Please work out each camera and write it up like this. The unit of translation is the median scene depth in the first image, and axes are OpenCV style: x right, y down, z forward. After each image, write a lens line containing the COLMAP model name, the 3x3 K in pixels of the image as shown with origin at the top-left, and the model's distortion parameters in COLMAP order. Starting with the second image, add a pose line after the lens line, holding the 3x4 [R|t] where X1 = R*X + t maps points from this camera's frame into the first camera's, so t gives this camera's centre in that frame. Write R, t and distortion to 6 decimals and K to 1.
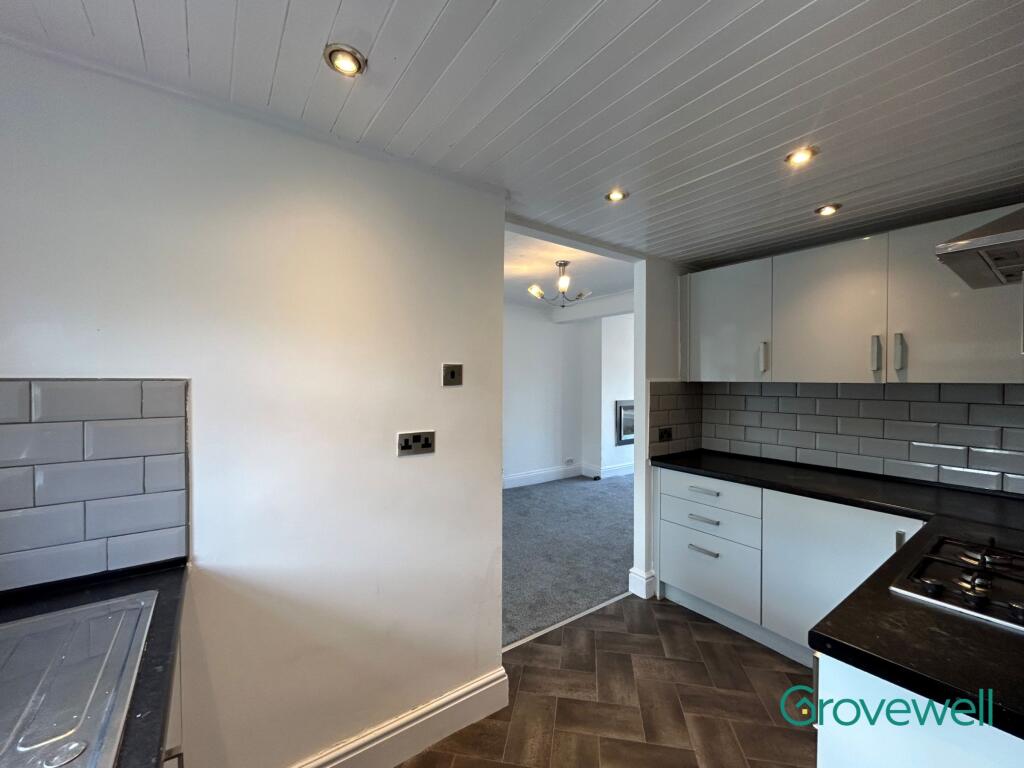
lens RADIAL K [[406.5, 0, 512.0], [0, 406.5, 384.0], [0, 0, 1]] dist [-0.017625, 0.000053]
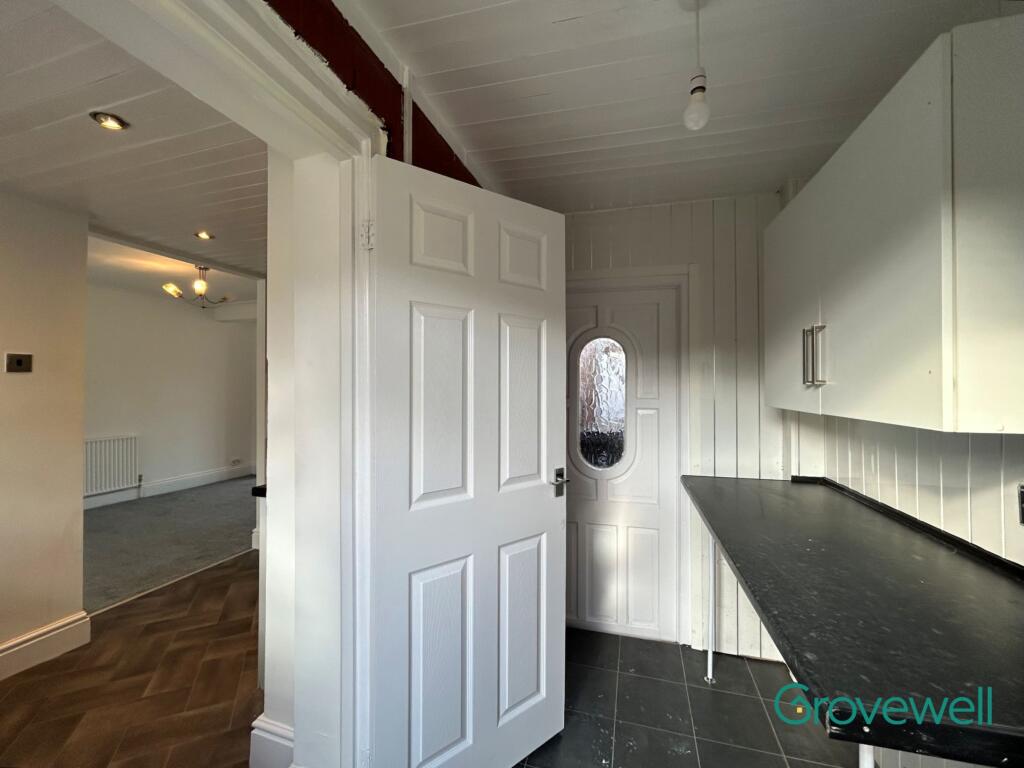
lens RADIAL K [[406.5, 0, 512.0], [0, 406.5, 384.0], [0, 0, 1]] dist [-0.017625, 0.000053]
pose [[0.790020, 0.004408, 0.613065, 0.206449], [0.002934, 0.999936, -0.010971, 0.040820], [-0.613074, 0.010466, 0.789957, -0.565765]]
